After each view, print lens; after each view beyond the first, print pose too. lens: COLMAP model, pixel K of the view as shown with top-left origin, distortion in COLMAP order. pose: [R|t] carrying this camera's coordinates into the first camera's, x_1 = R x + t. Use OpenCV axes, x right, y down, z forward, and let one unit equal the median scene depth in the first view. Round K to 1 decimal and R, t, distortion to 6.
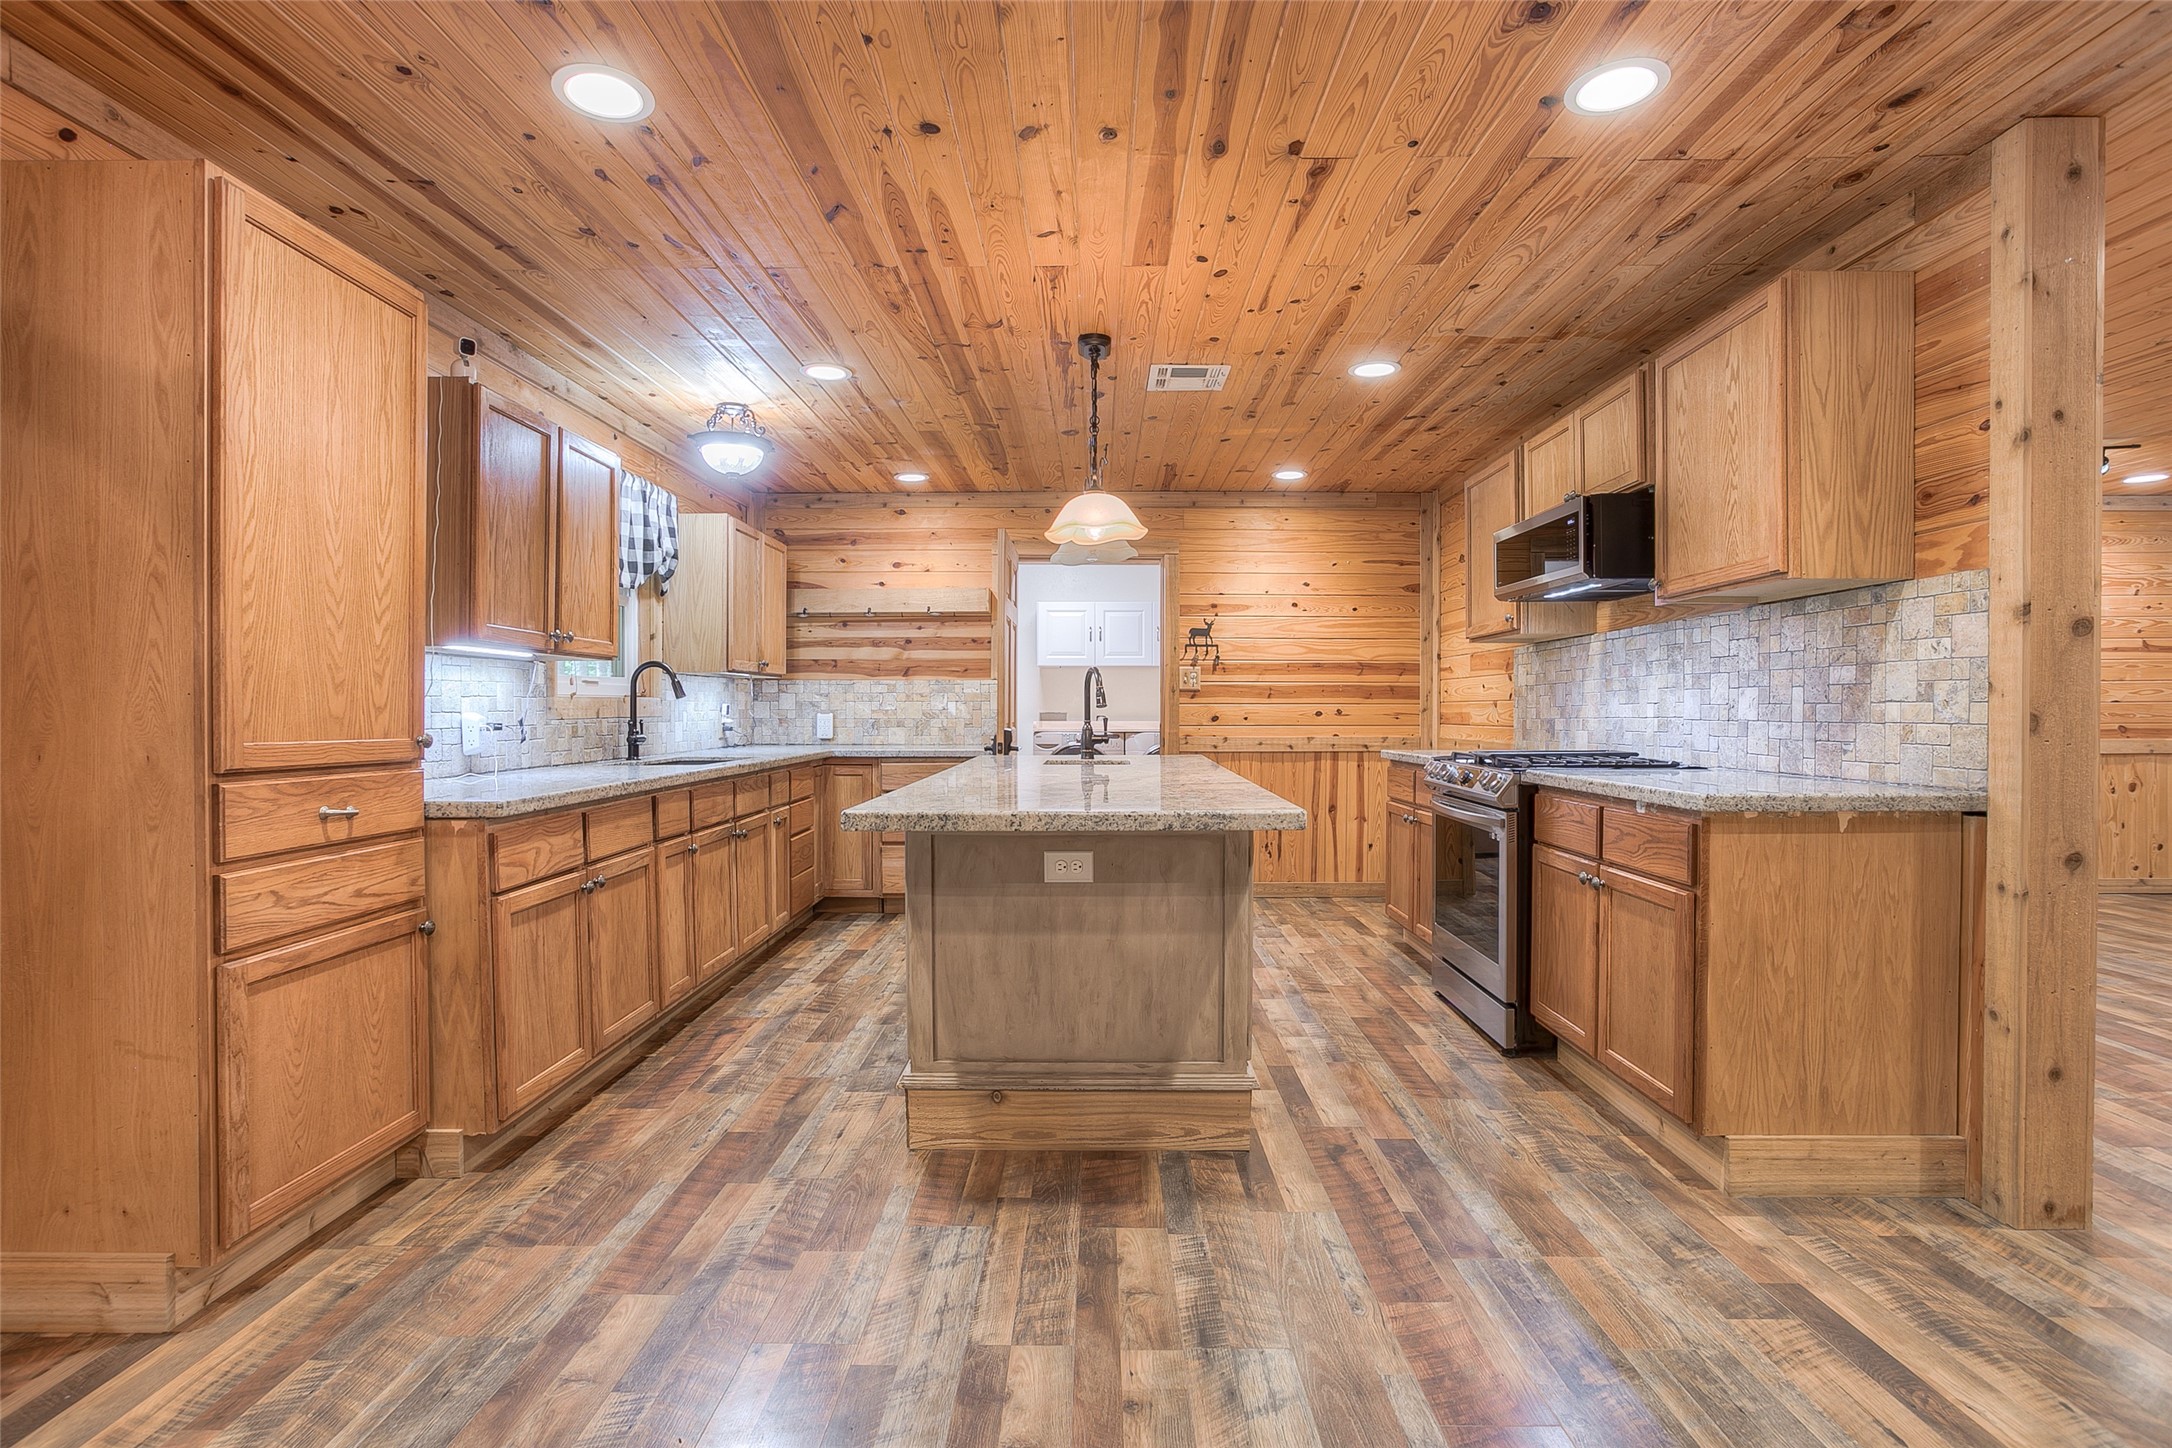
lens RADIAL K [[1042.0, 0, 1086.0], [0, 1042.0, 724.0], [0, 0, 1]] dist [-0.069655, 0.034404]
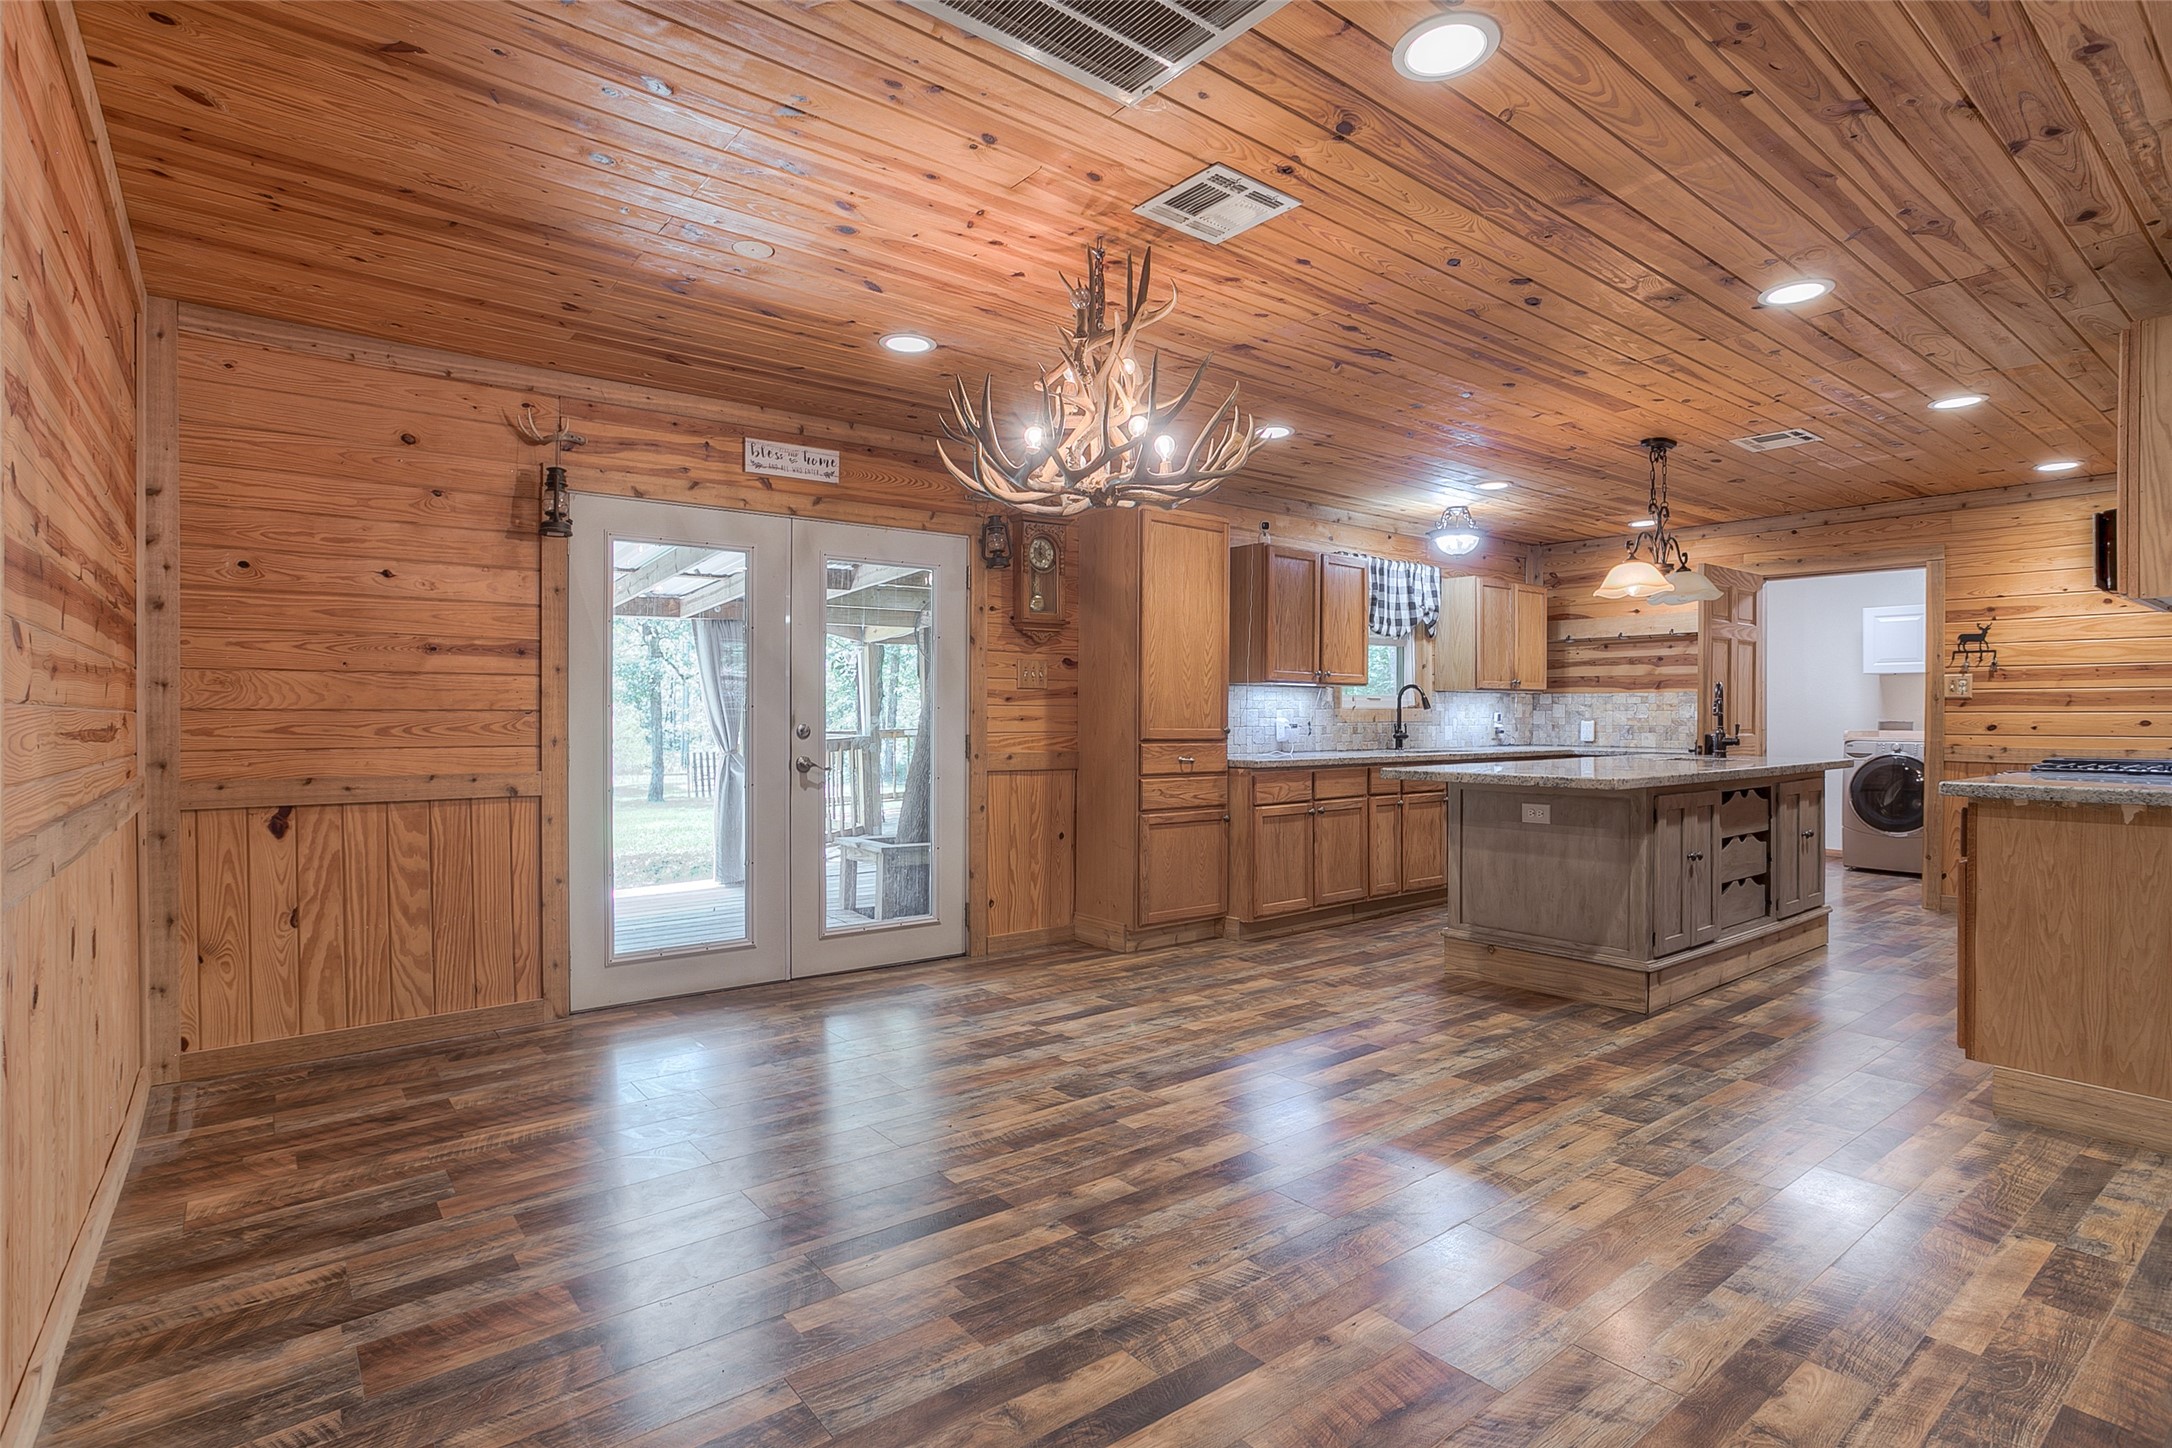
lens RADIAL K [[1088.5, 0, 1086.0], [0, 1088.5, 724.0], [0, 0, 1]] dist [-0.000782, -0.000200]
pose [[0.630907, 0.006857, -0.775828, 0.849544], [-0.014158, 0.999896, -0.002677, 0.012602], [0.775730, 0.012673, 0.630938, -0.607432]]
